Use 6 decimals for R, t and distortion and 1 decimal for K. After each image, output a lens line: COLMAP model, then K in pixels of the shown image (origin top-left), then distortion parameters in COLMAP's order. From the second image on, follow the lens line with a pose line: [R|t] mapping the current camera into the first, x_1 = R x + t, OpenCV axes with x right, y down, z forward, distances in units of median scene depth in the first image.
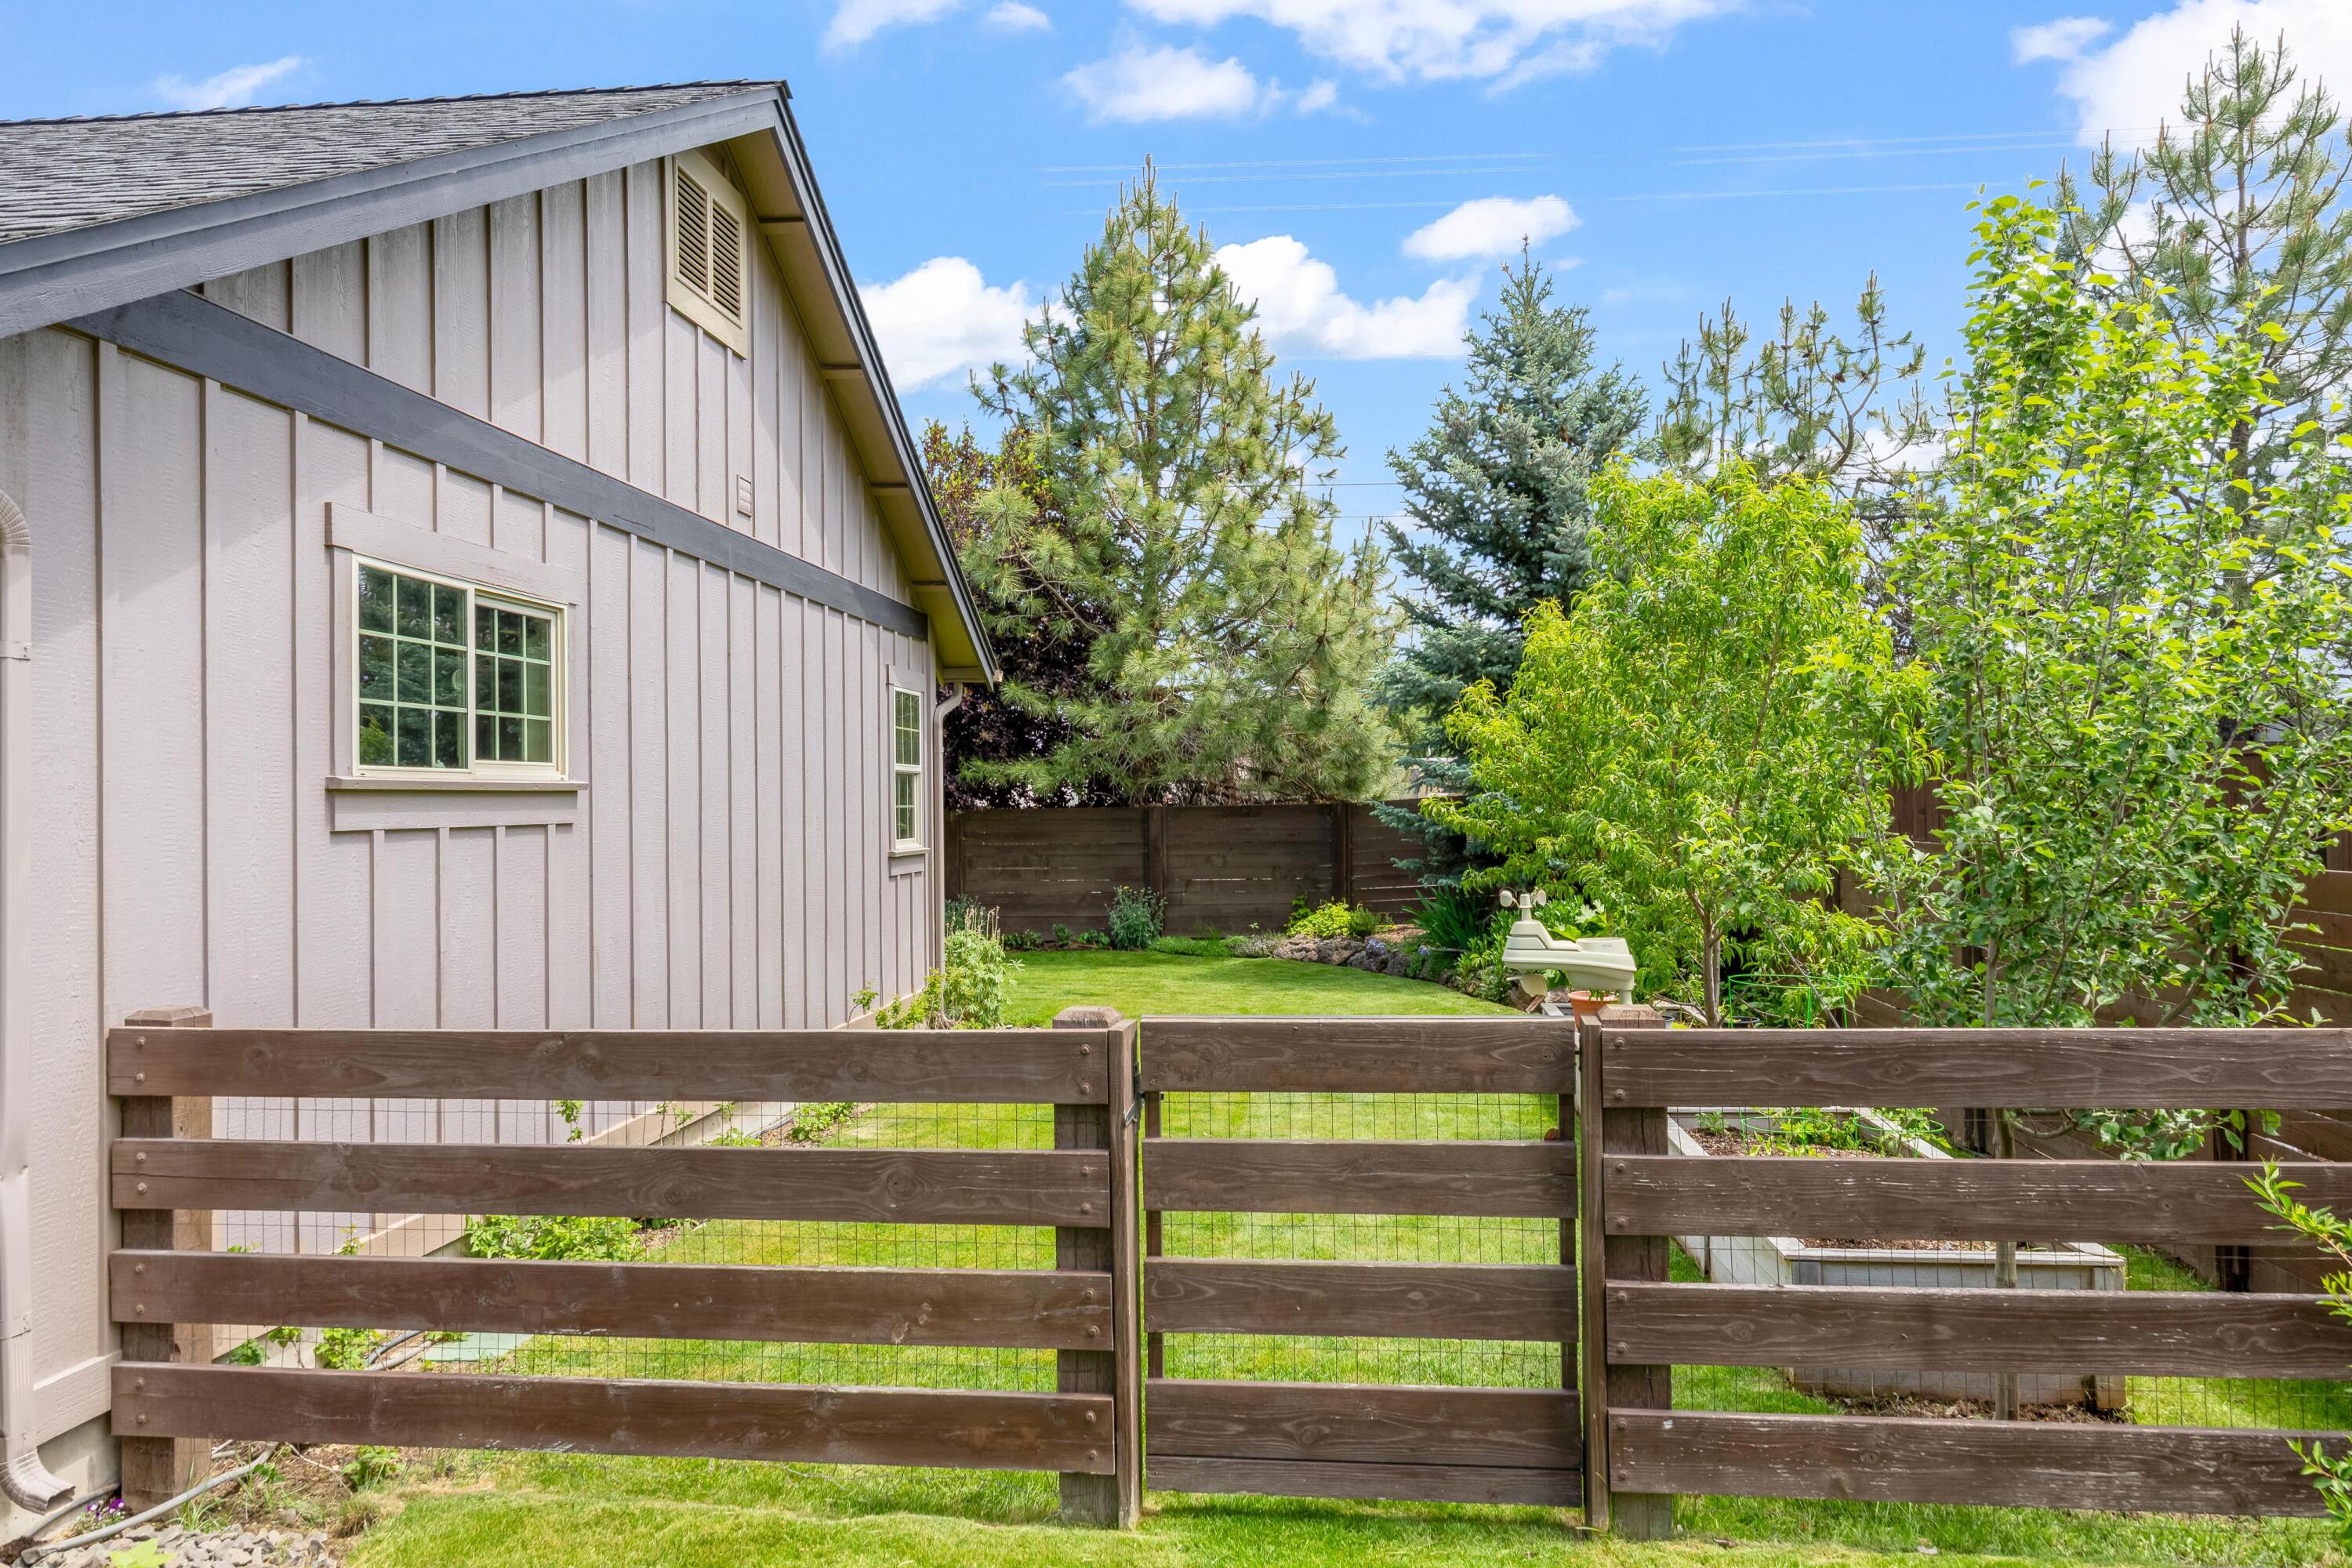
lens RADIAL K [[1686.7, 0, 1172.8], [0, 1686.7, 787.1], [0, 0, 1]] dist [-0.000999, -0.001385]
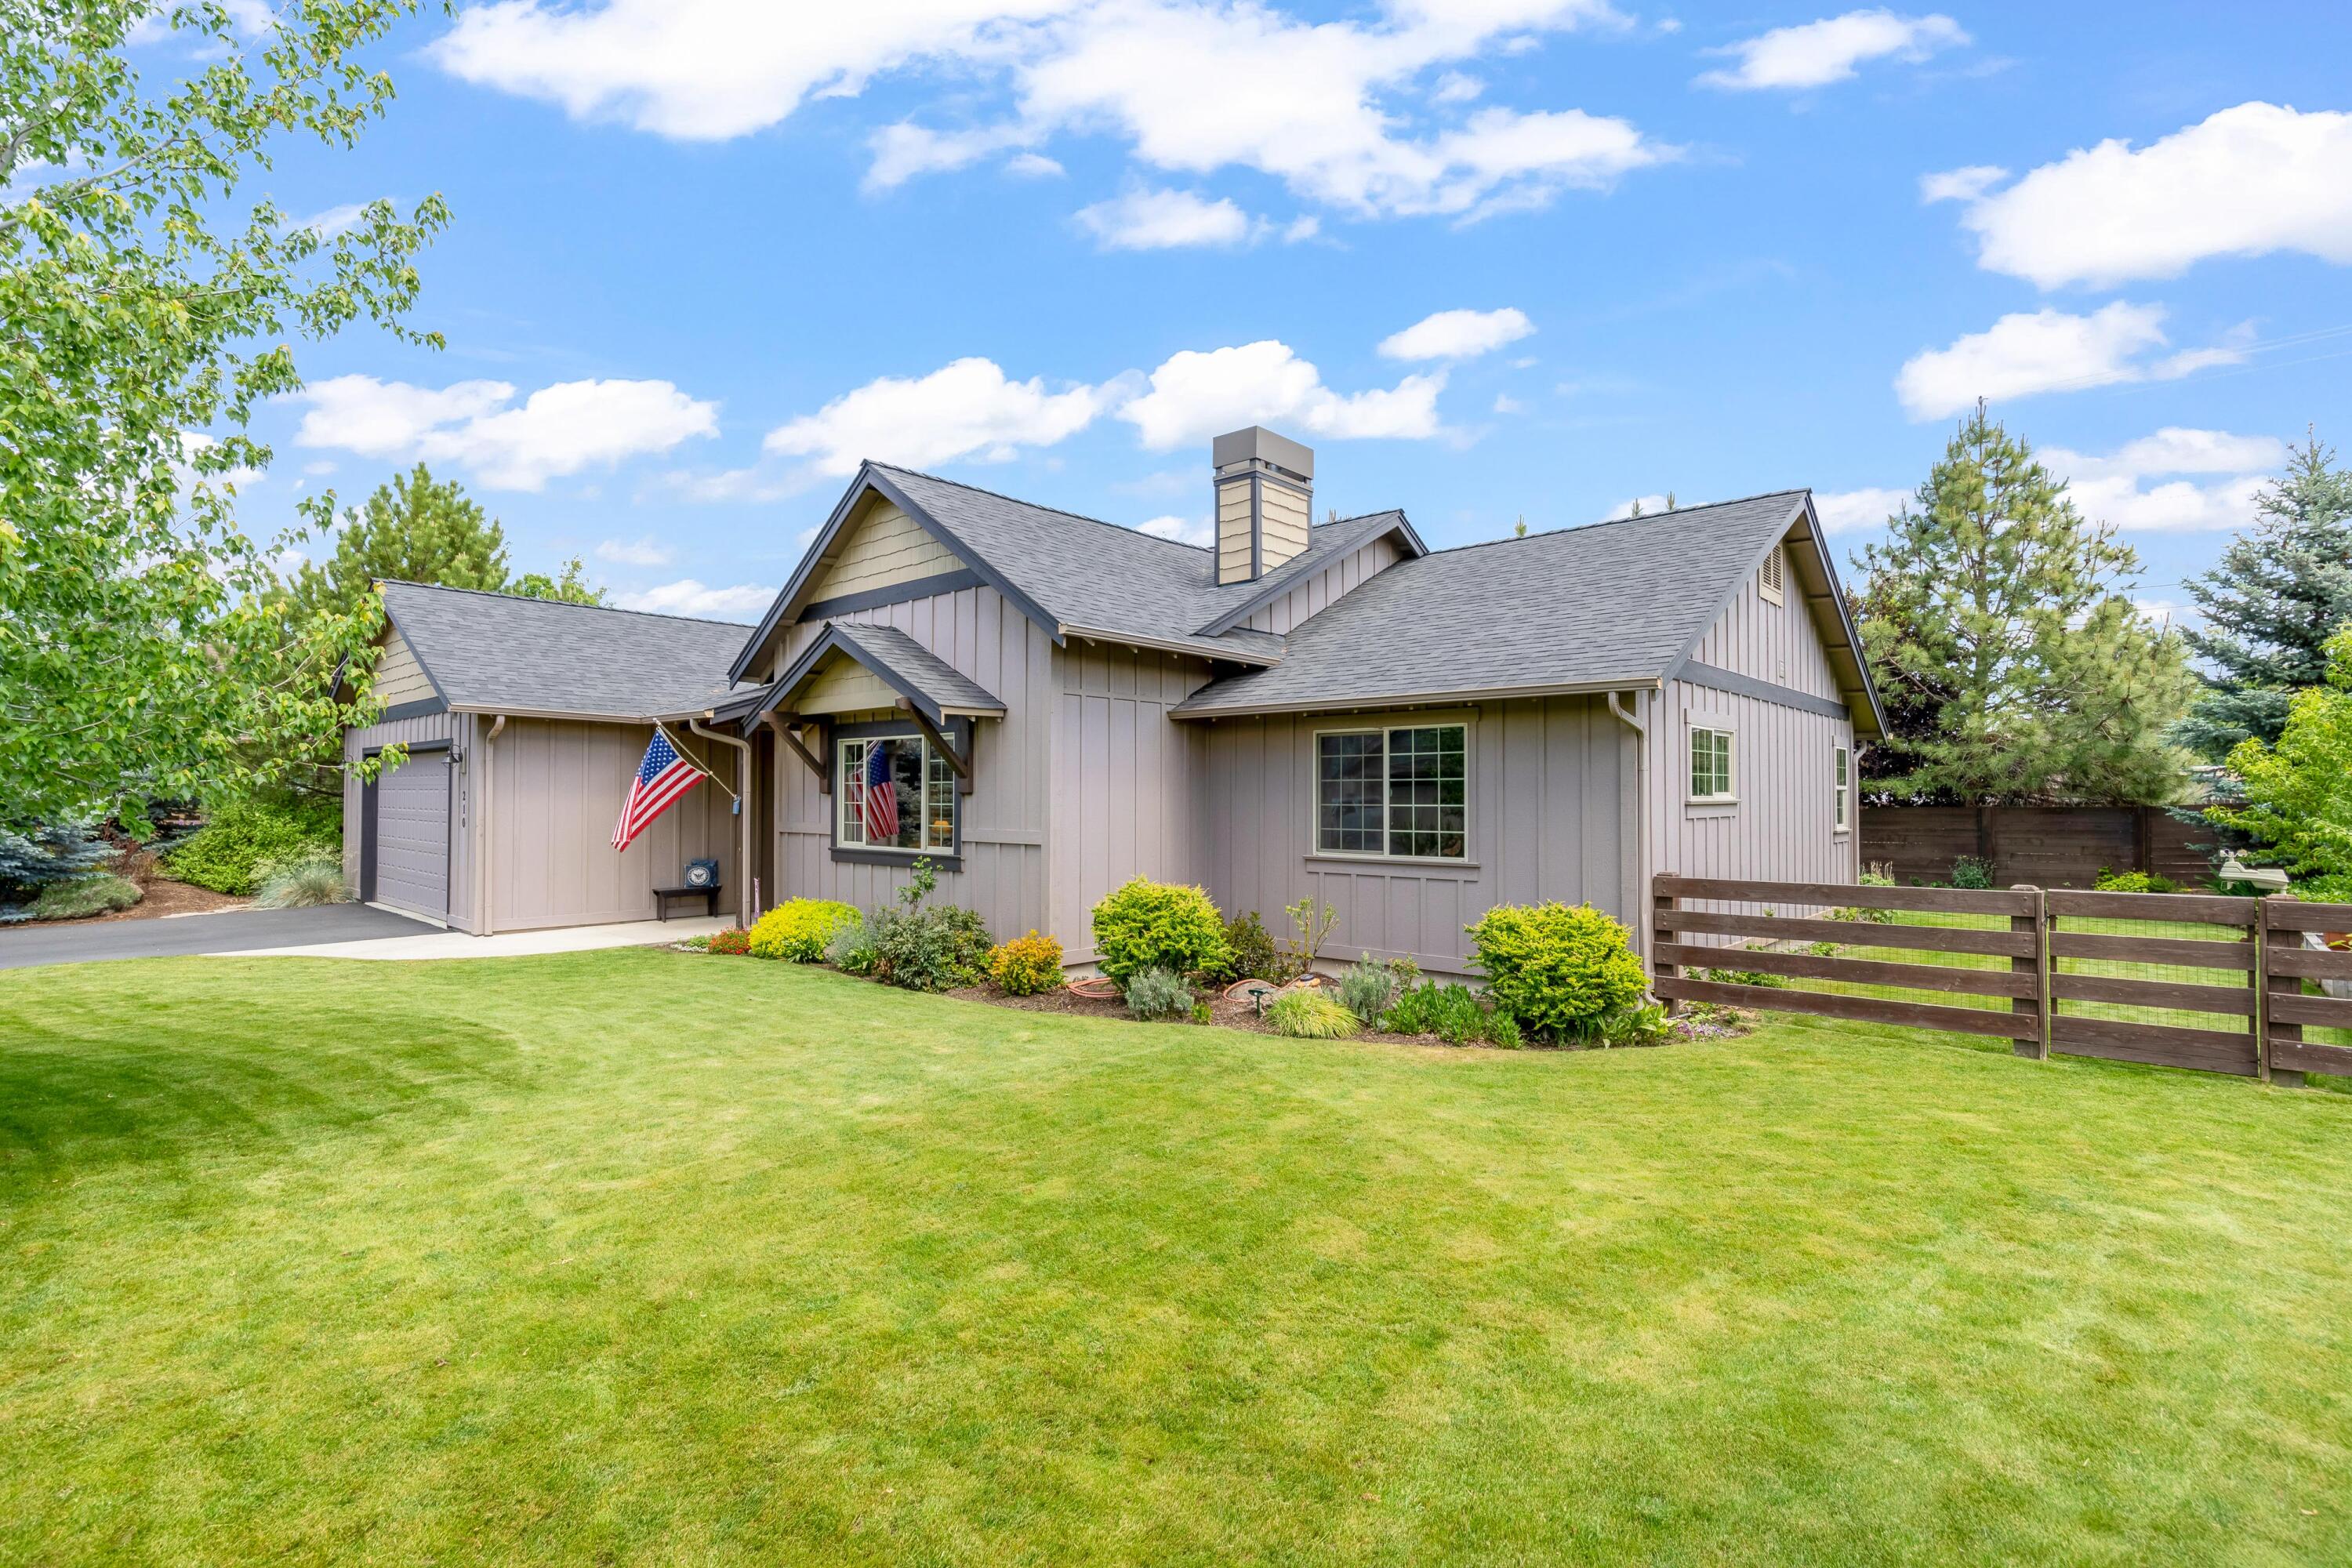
lens RADIAL K [[1053.4, 0, 1190.9], [0, 1053.4, 785.9], [0, 0, 1]] dist [-0.000351, 0.000640]
pose [[0.805130, 0.000989, -0.593097, -0.029914], [-0.000869, 1.000000, 0.000488, -0.009380], [0.593097, 0.000123, 0.805131, -0.304400]]
